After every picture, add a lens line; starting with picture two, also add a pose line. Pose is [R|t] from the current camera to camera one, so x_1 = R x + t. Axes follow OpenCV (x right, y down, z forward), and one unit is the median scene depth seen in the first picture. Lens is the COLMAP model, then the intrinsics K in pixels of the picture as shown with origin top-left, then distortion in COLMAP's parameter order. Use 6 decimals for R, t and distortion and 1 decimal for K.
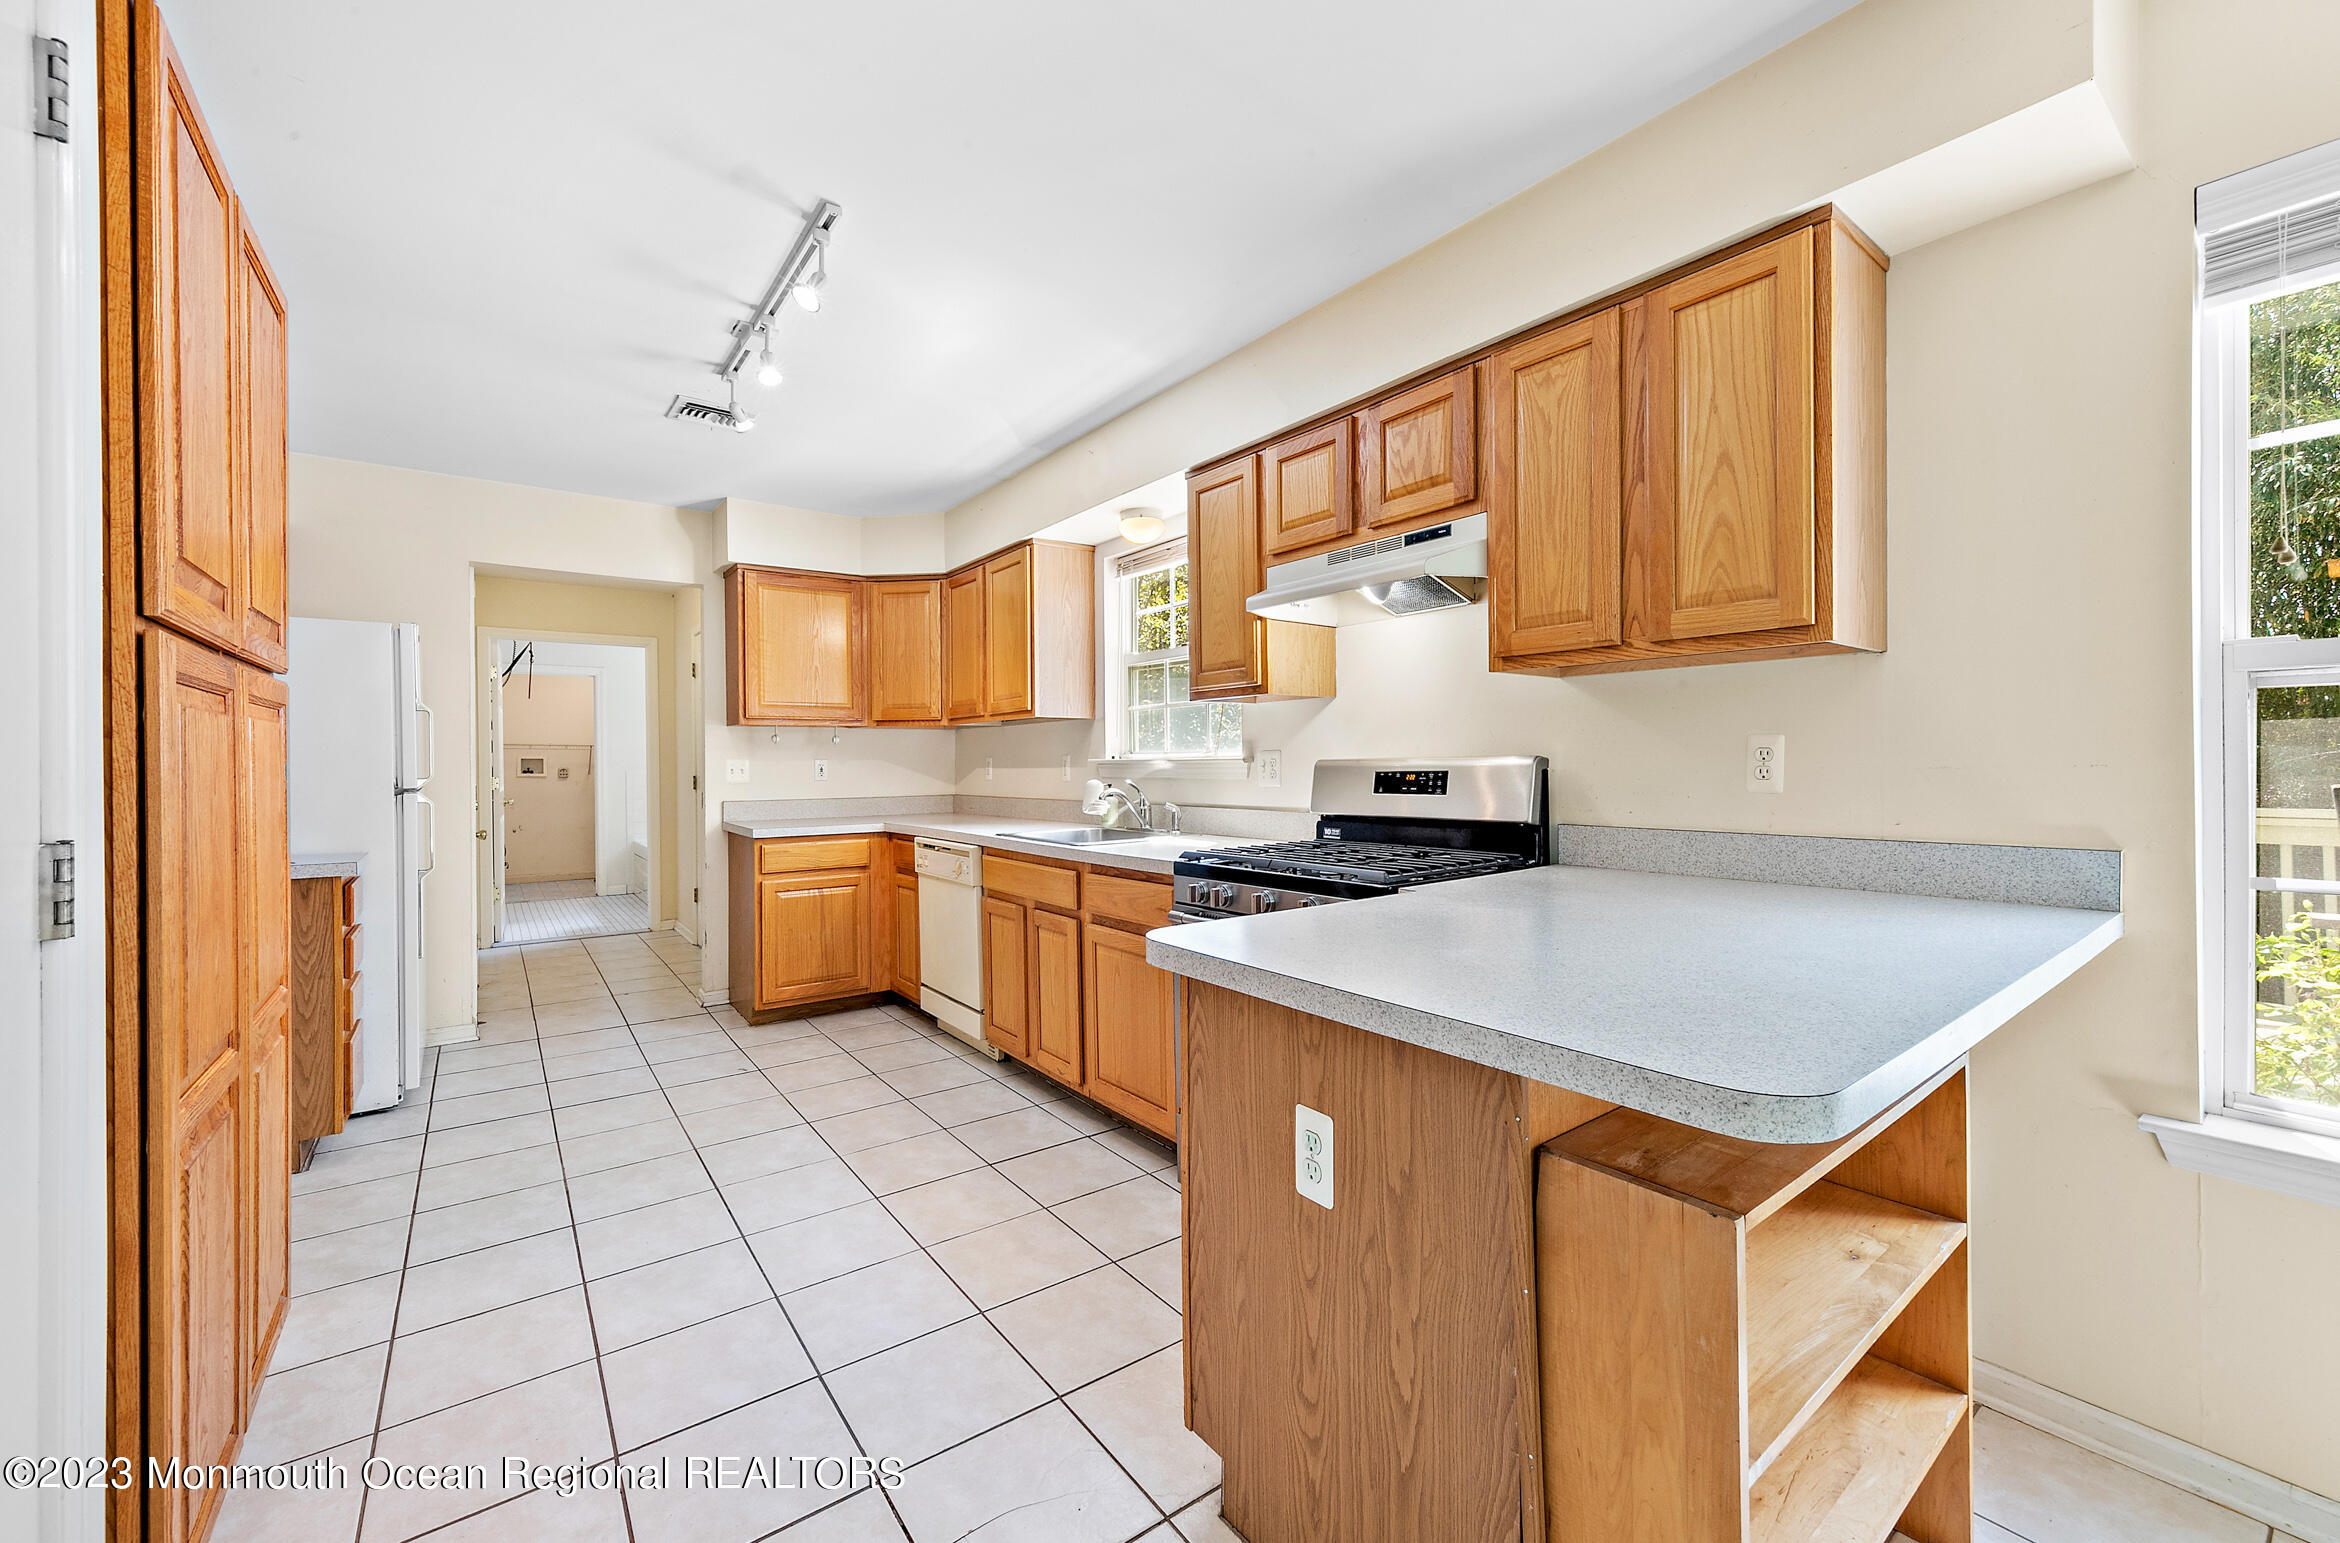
lens RADIAL K [[922.8, 0, 1170.0], [0, 922.8, 771.5], [0, 0, 1]] dist [0.001066, 0.000245]
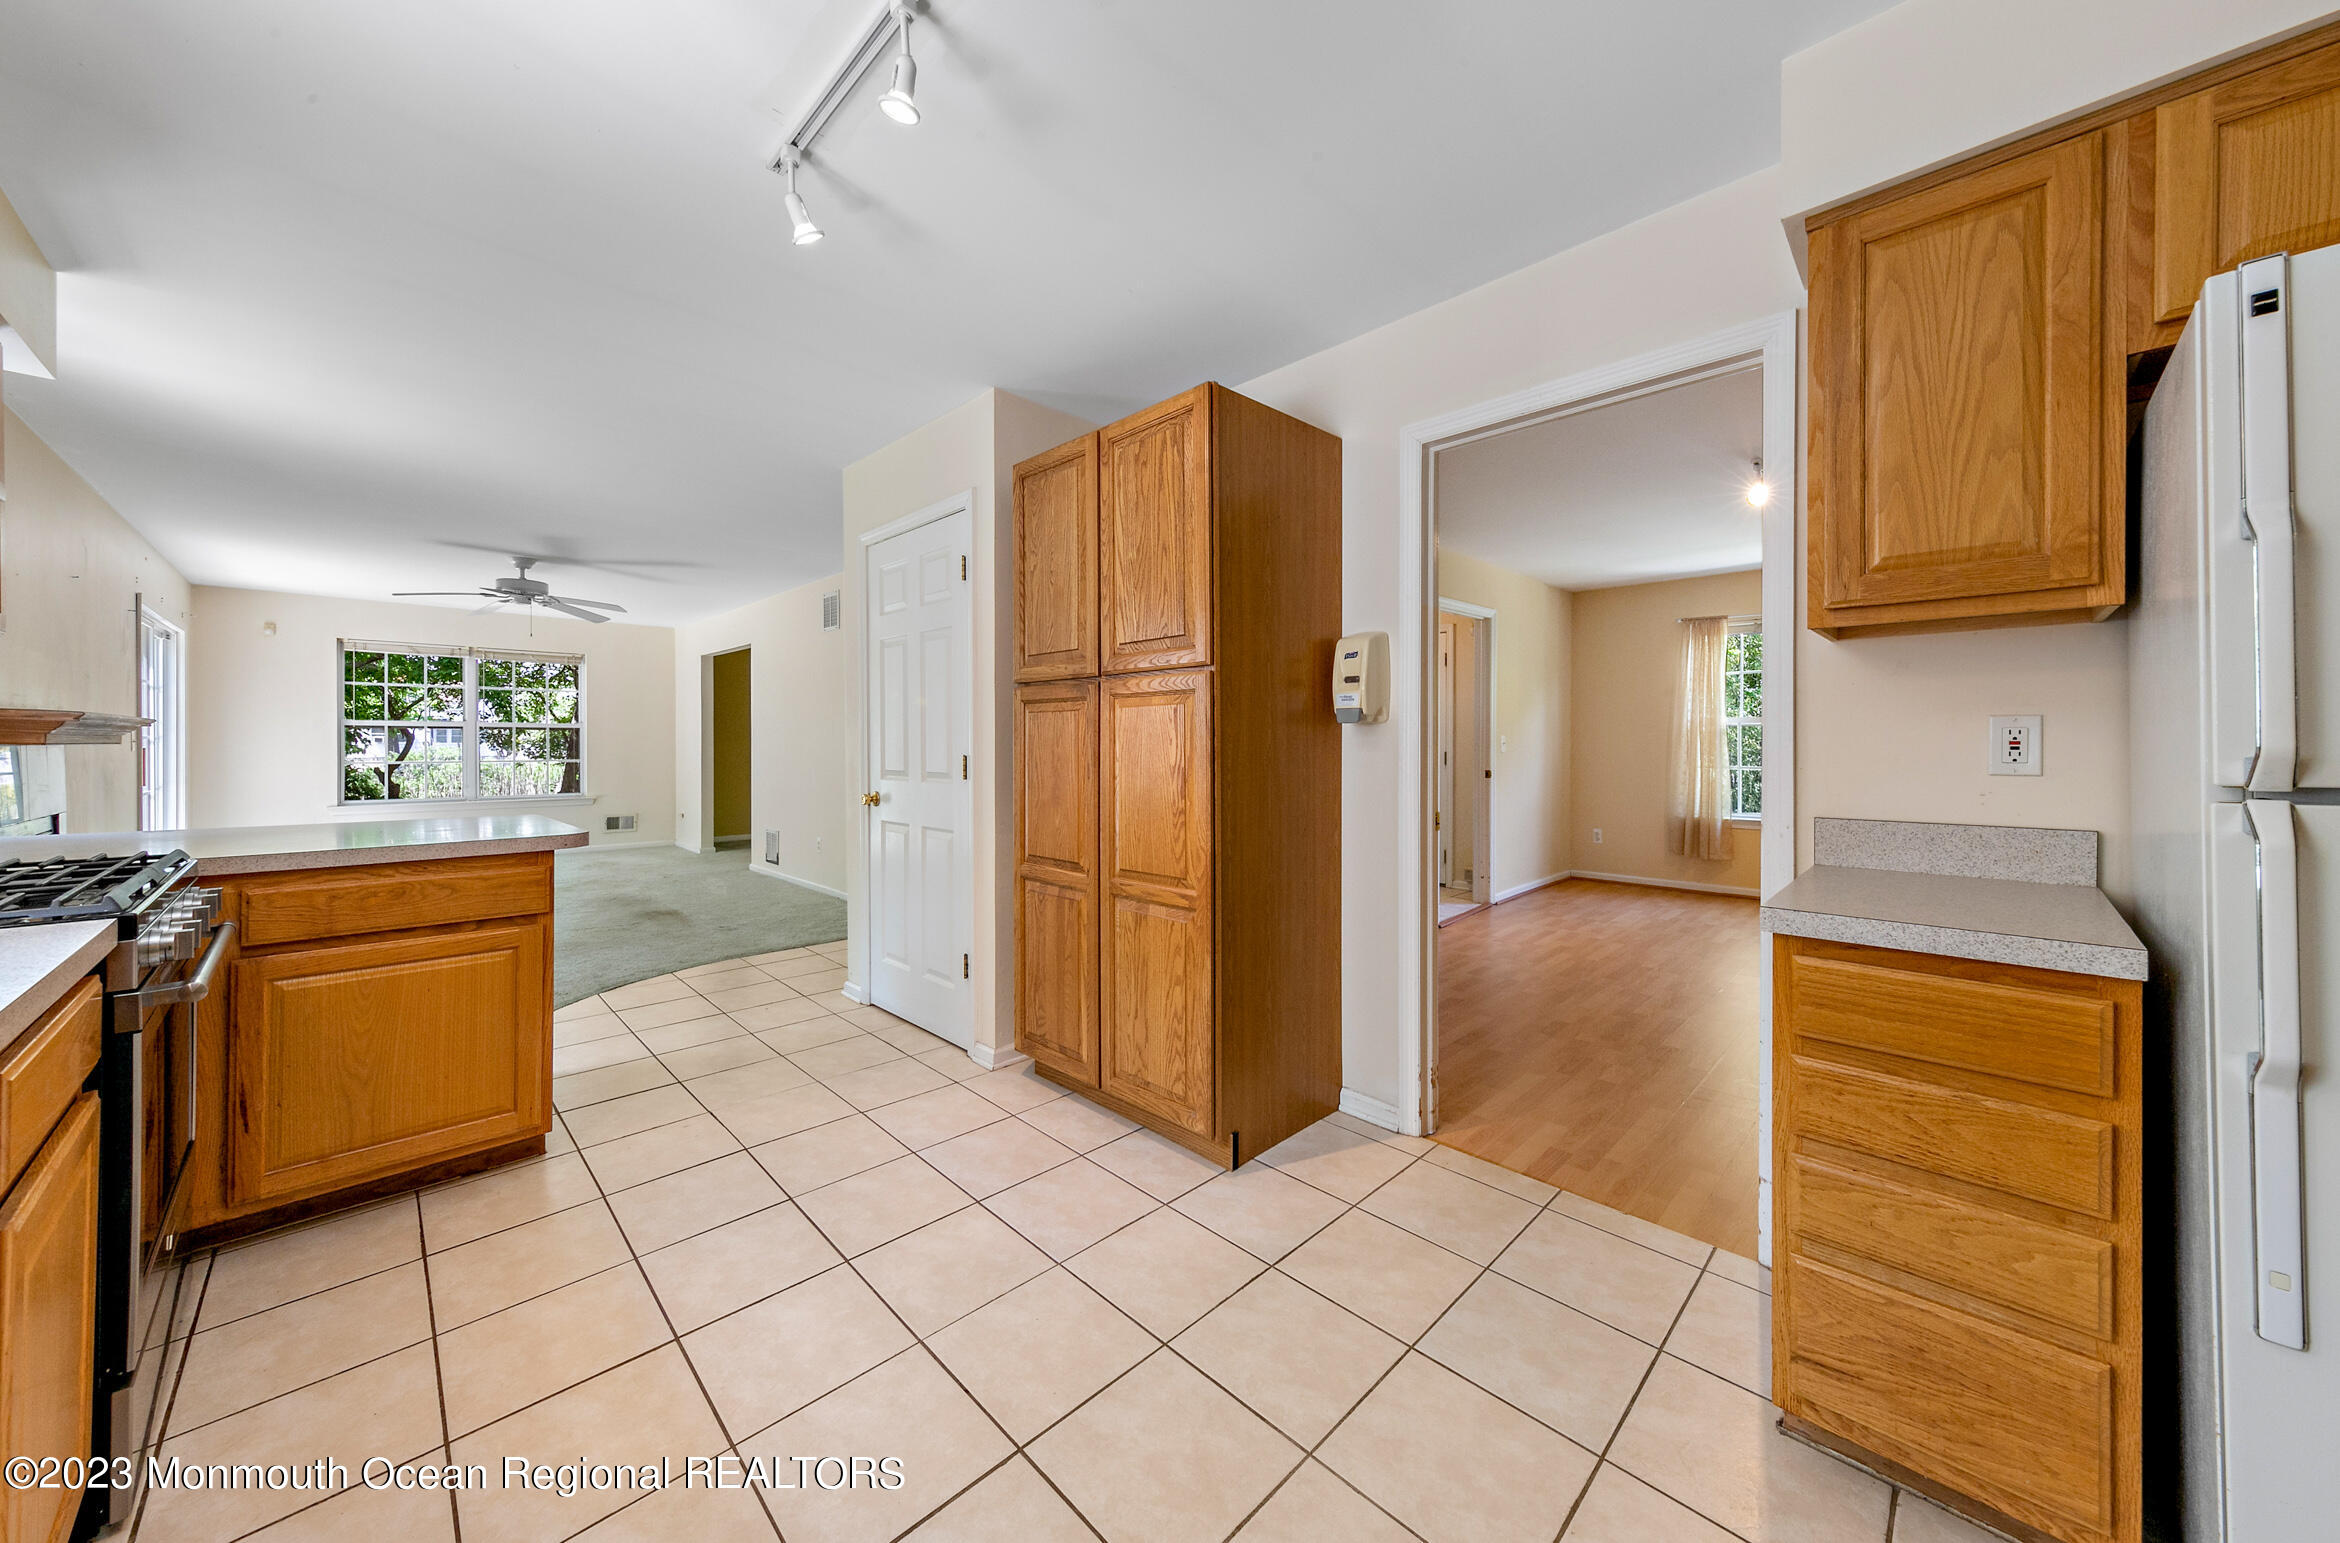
lens RADIAL K [[816.8, 0, 1169.9], [0, 816.8, 750.6], [0, 0, 1]] dist [0.015307, 0.000028]
pose [[-0.989133, 0.006321, -0.146887, -0.381813], [0.003710, 0.999830, 0.018045, -0.000473], [0.146976, 0.017304, -0.988989, 1.132706]]
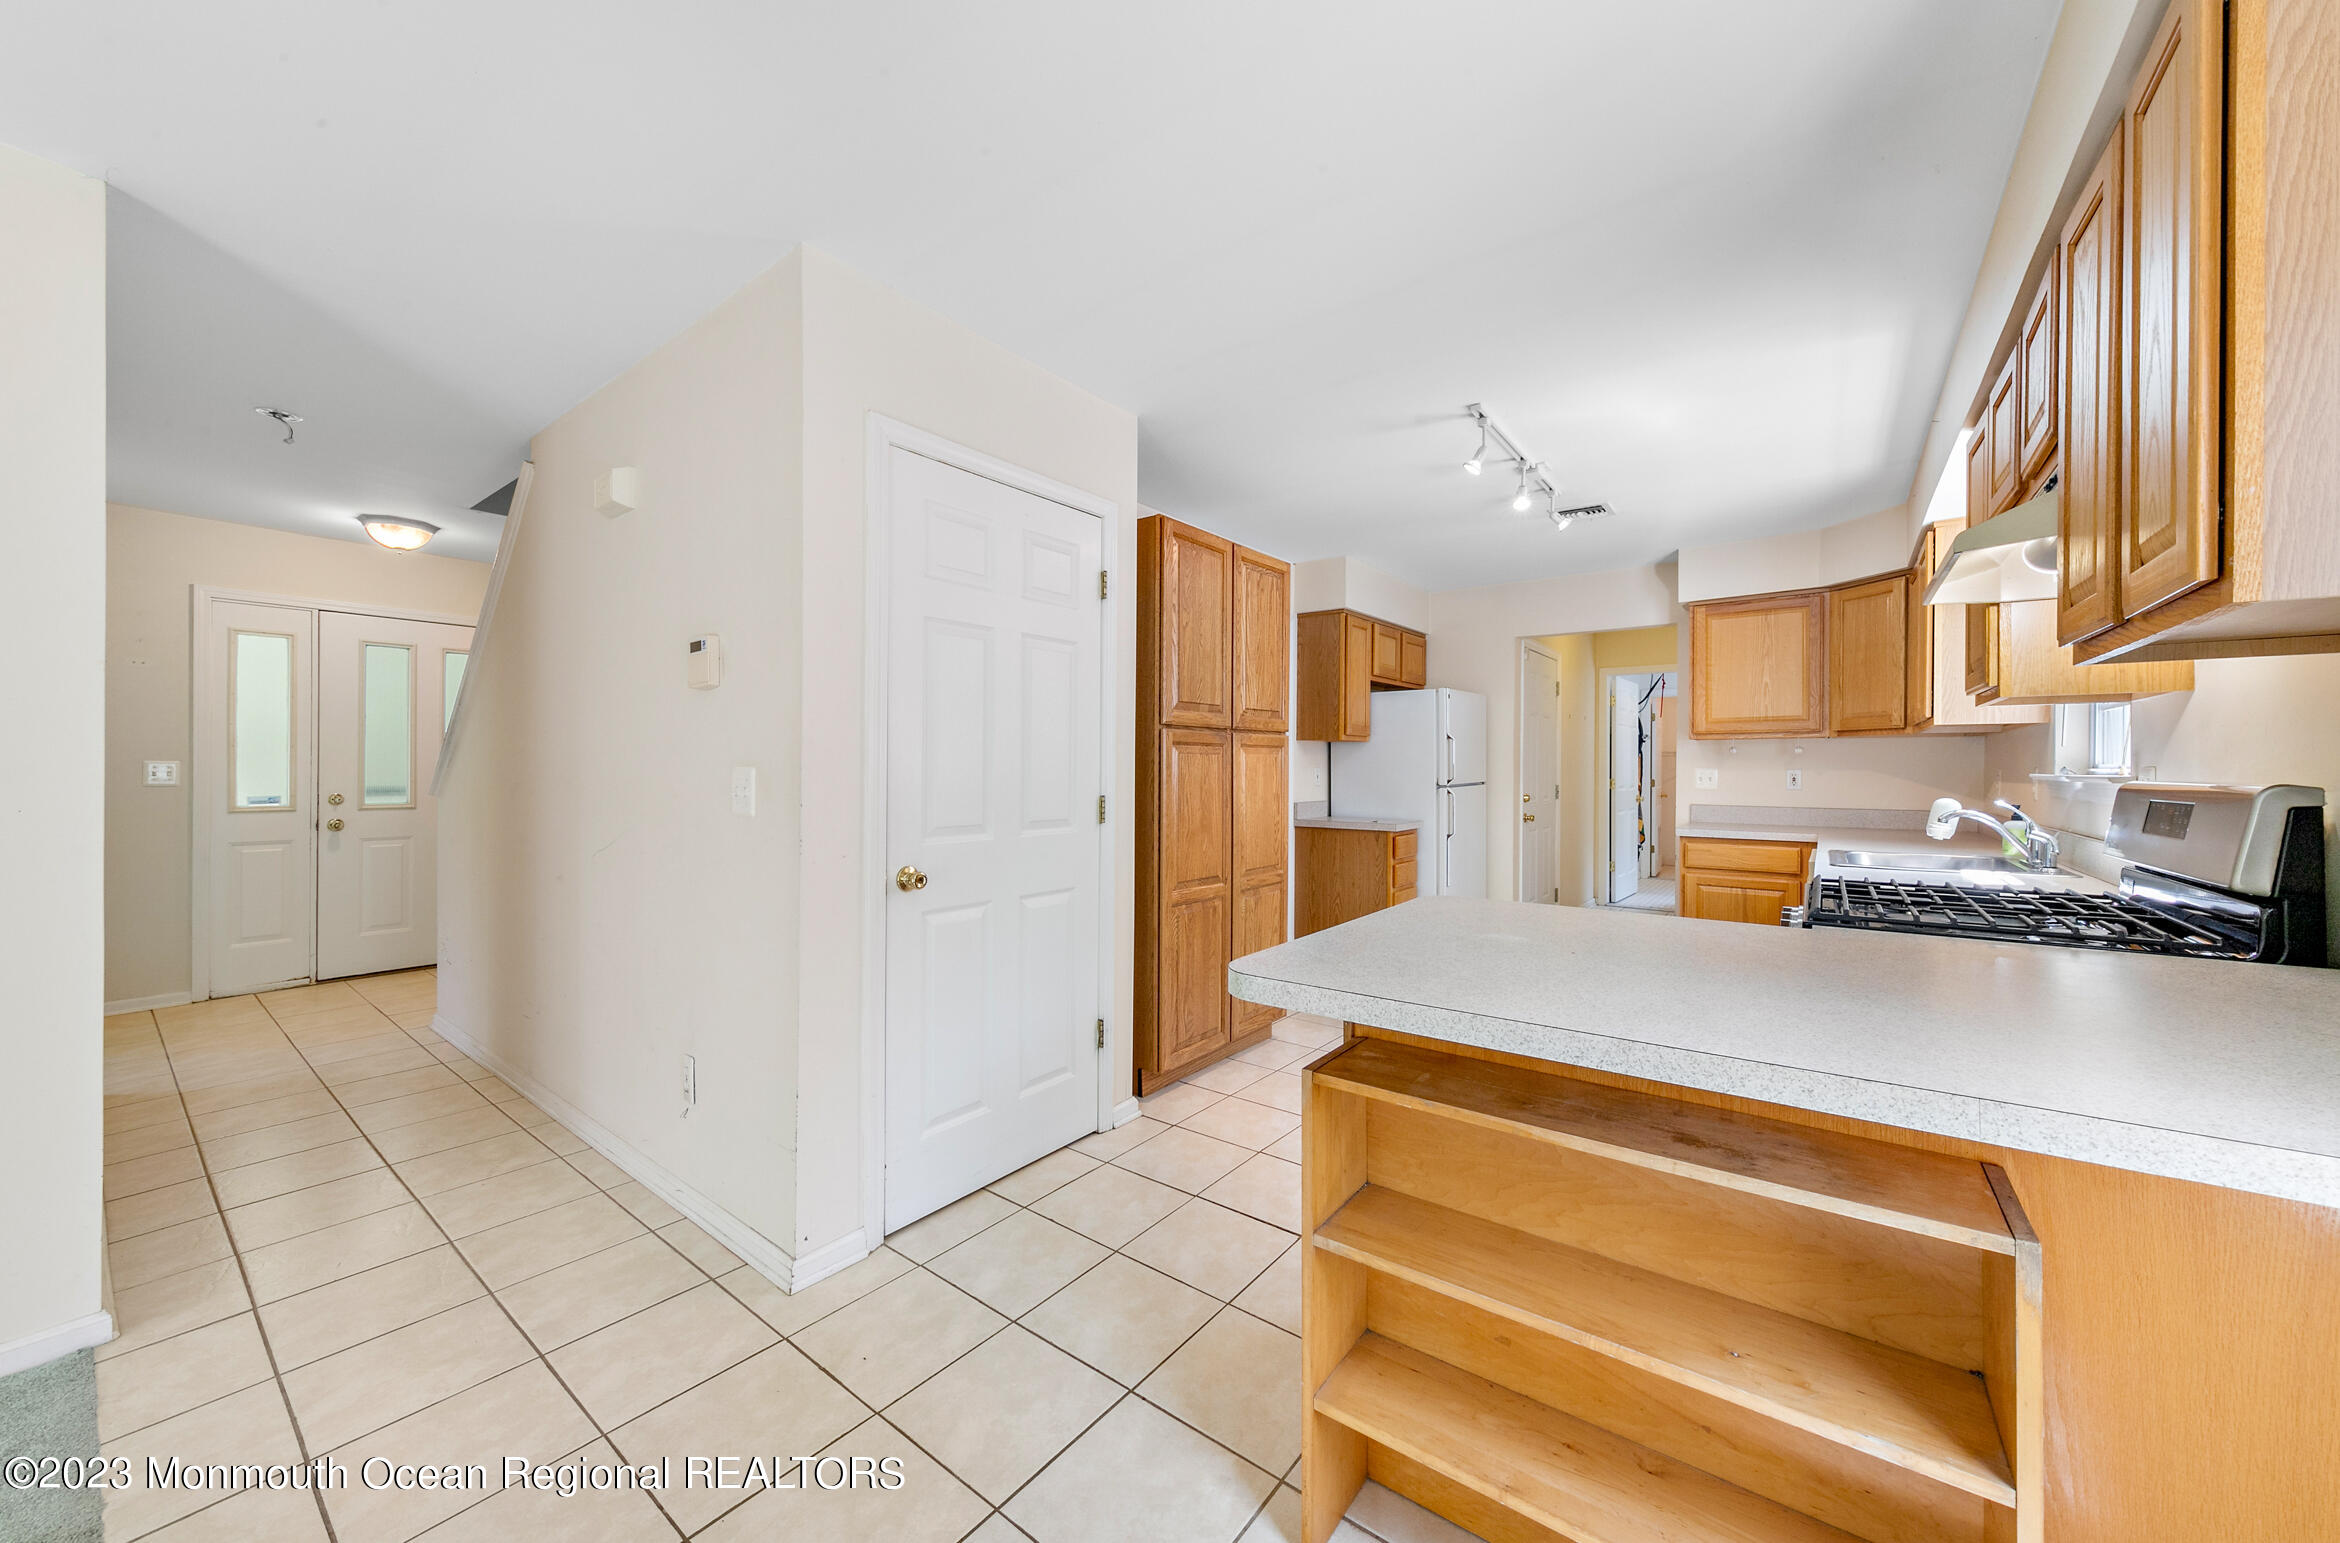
lens RADIAL K [[848.0, 0, 1170.0], [0, 848.0, 771.5], [0, 0, 1]] dist [0.000364, -0.000004]
pose [[0.269811, 0.012599, -0.962831, 0.489738], [-0.015802, 0.999838, 0.008655, -0.011120], [0.962784, 0.012880, 0.269967, 0.091920]]
